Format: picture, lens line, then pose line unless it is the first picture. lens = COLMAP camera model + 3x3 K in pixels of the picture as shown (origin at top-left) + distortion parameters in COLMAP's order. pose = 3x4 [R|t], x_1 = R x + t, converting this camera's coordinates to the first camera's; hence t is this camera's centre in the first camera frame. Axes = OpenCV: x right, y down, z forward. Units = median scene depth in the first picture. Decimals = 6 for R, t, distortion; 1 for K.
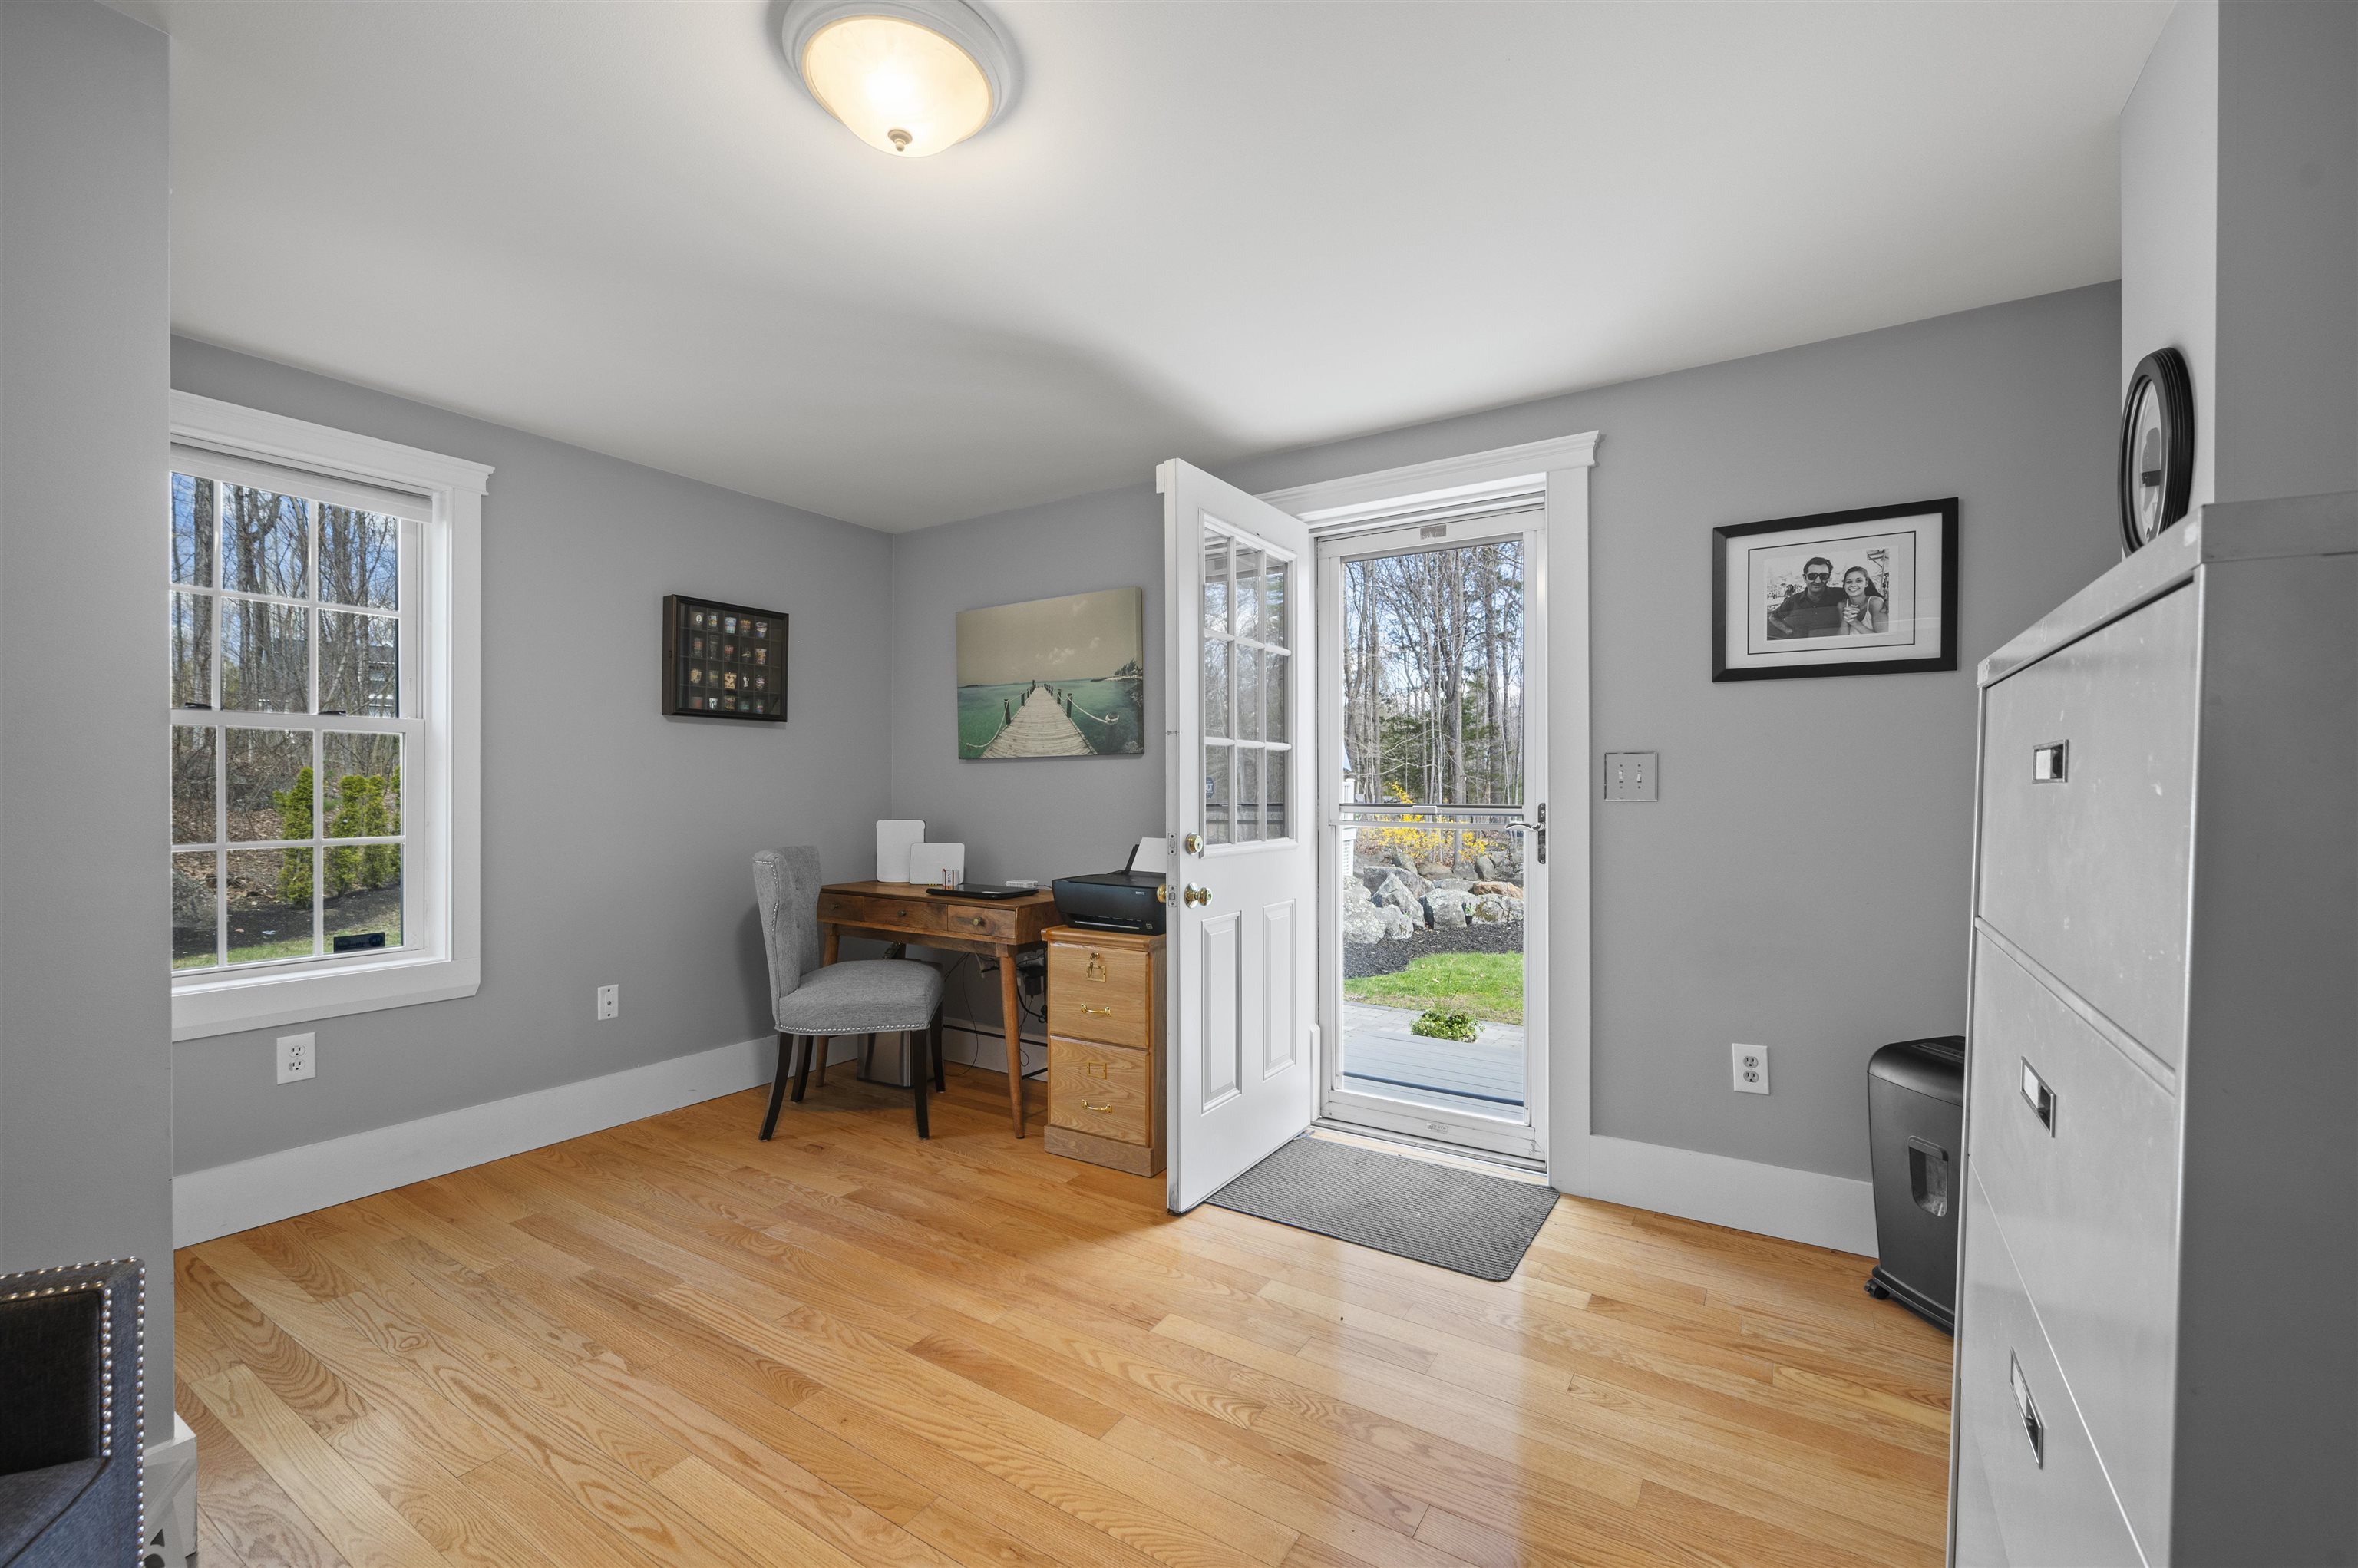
lens RADIAL K [[973.3, 0, 1186.1], [0, 973.3, 787.4], [0, 0, 1]] dist [-0.003683, -0.000605]
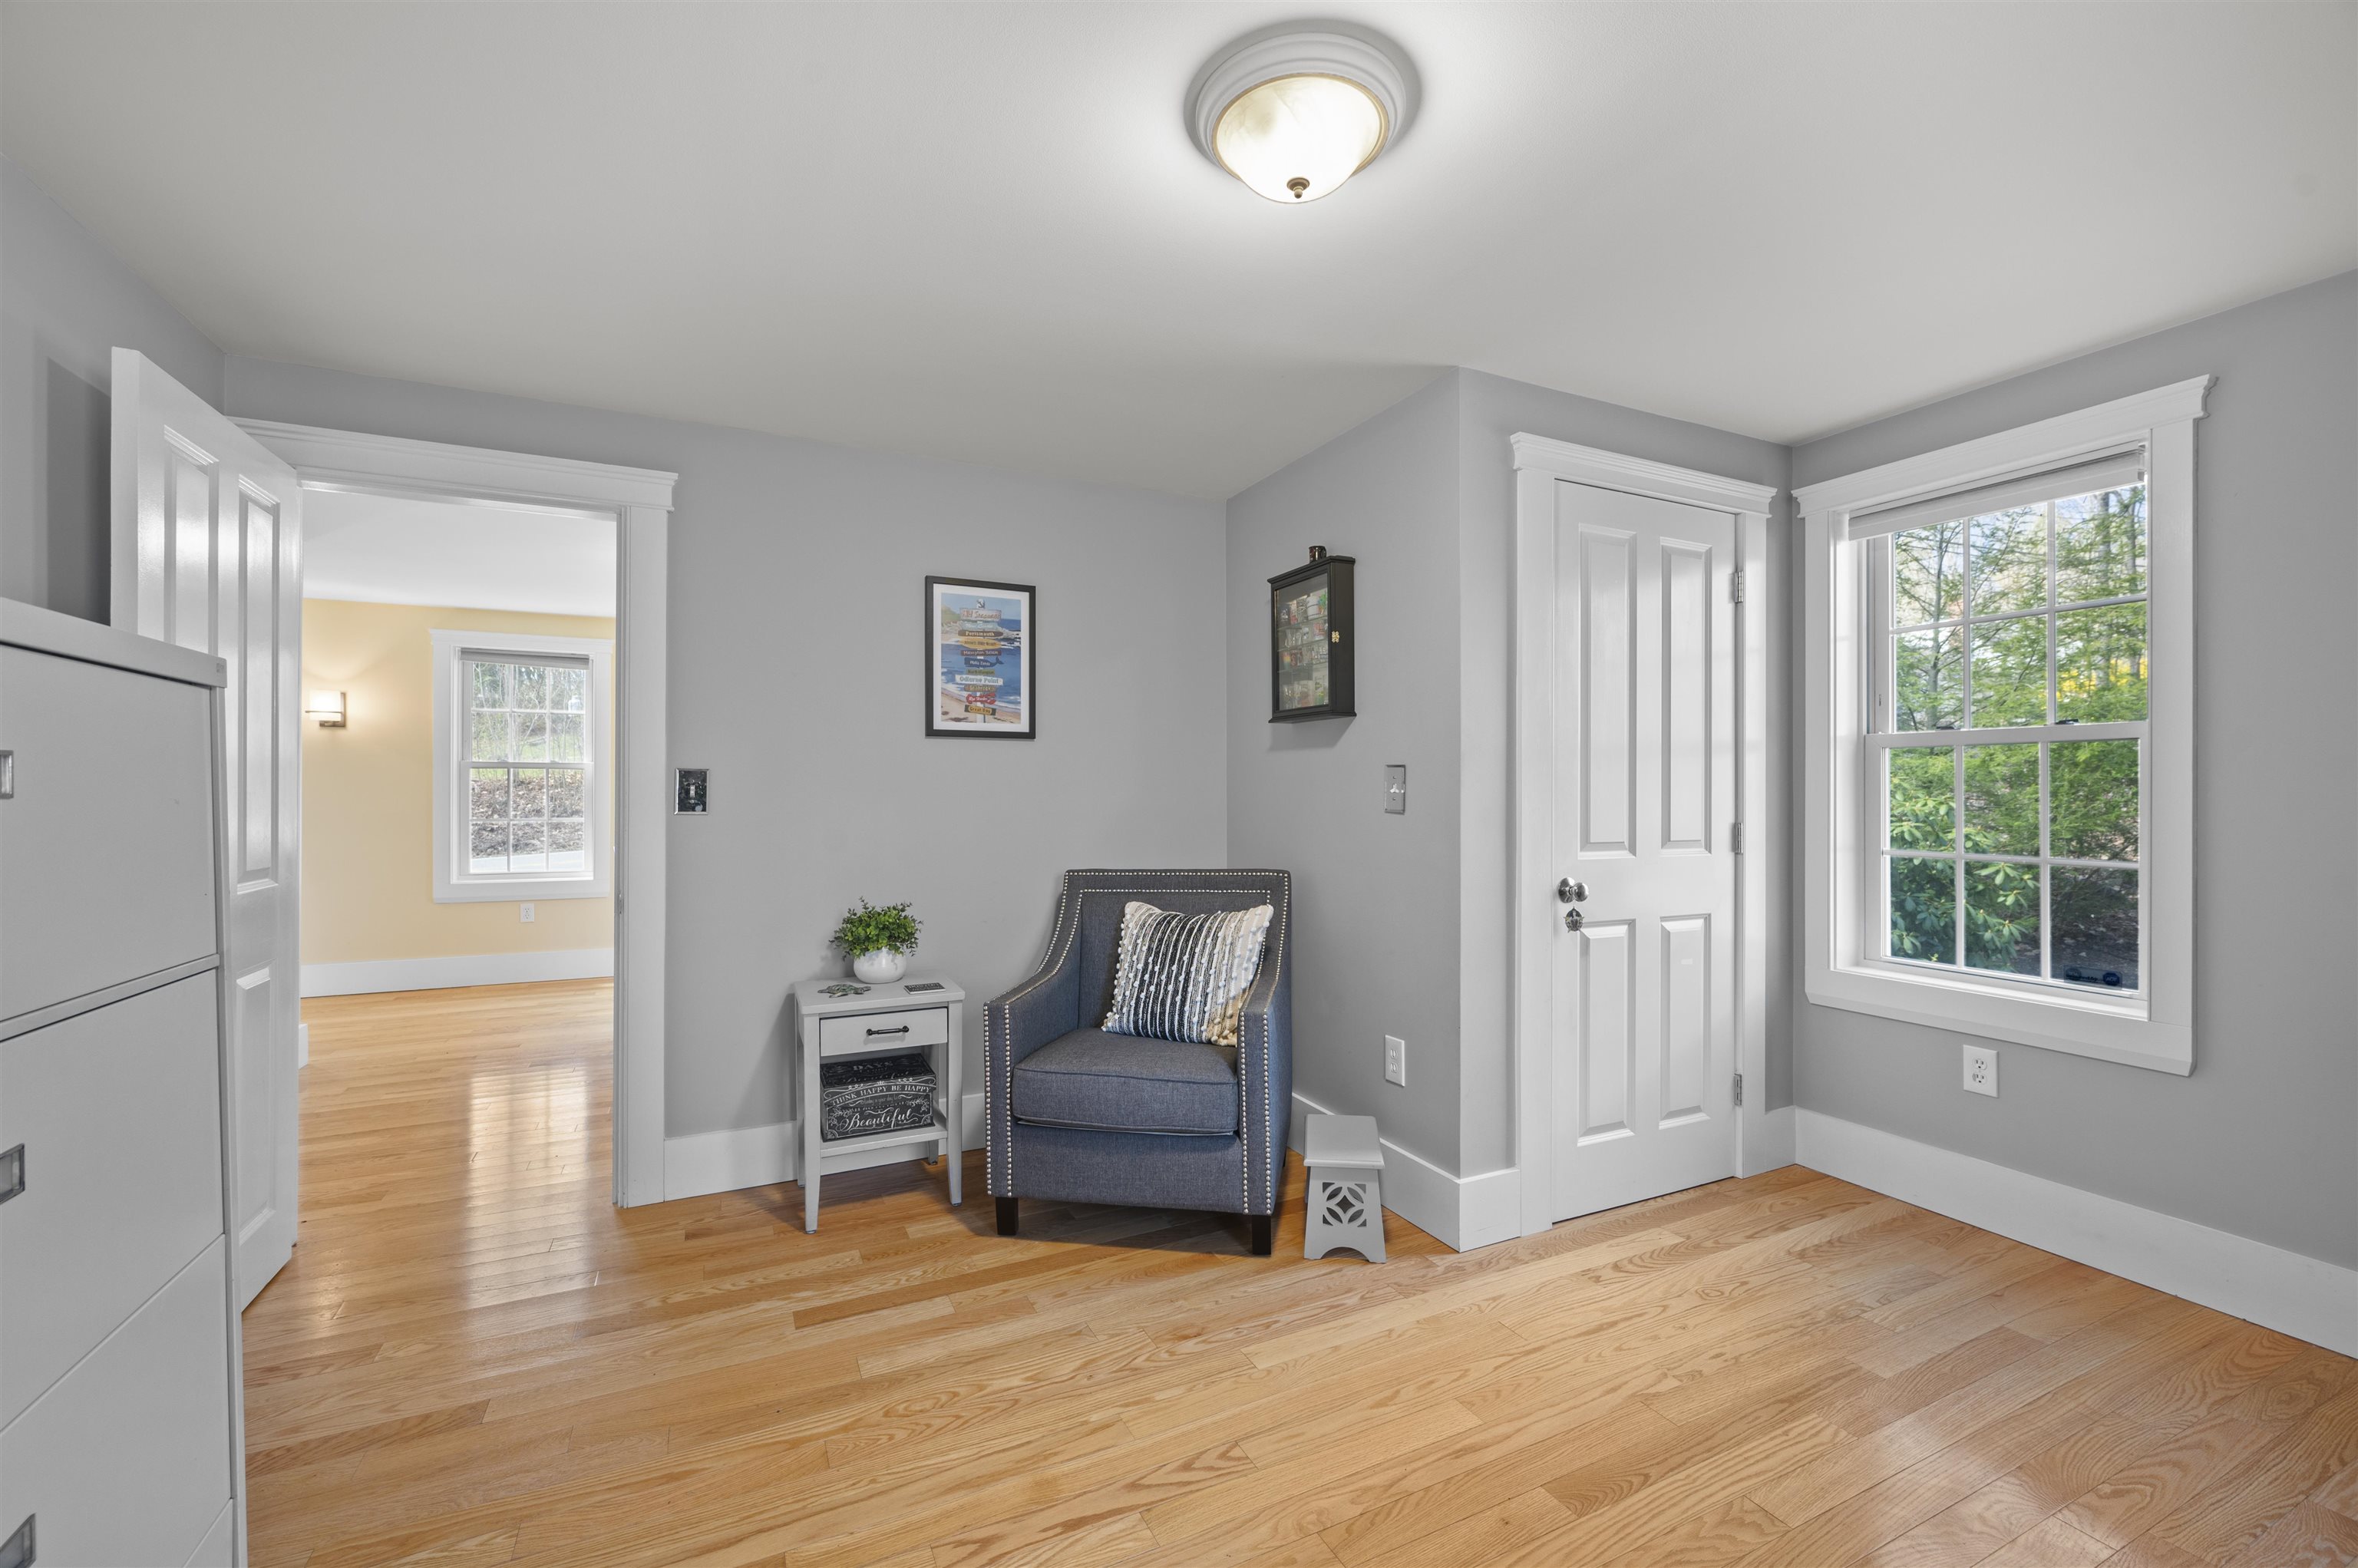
lens RADIAL K [[973.3, 0, 1183.8], [0, 973.3, 791.1], [0, 0, 1]] dist [-0.003683, -0.000605]
pose [[-0.521126, -0.000397, -0.853480, 0.380612], [-0.006511, 0.999973, 0.003511, -0.010311], [0.853455, 0.007387, -0.521114, 0.825731]]
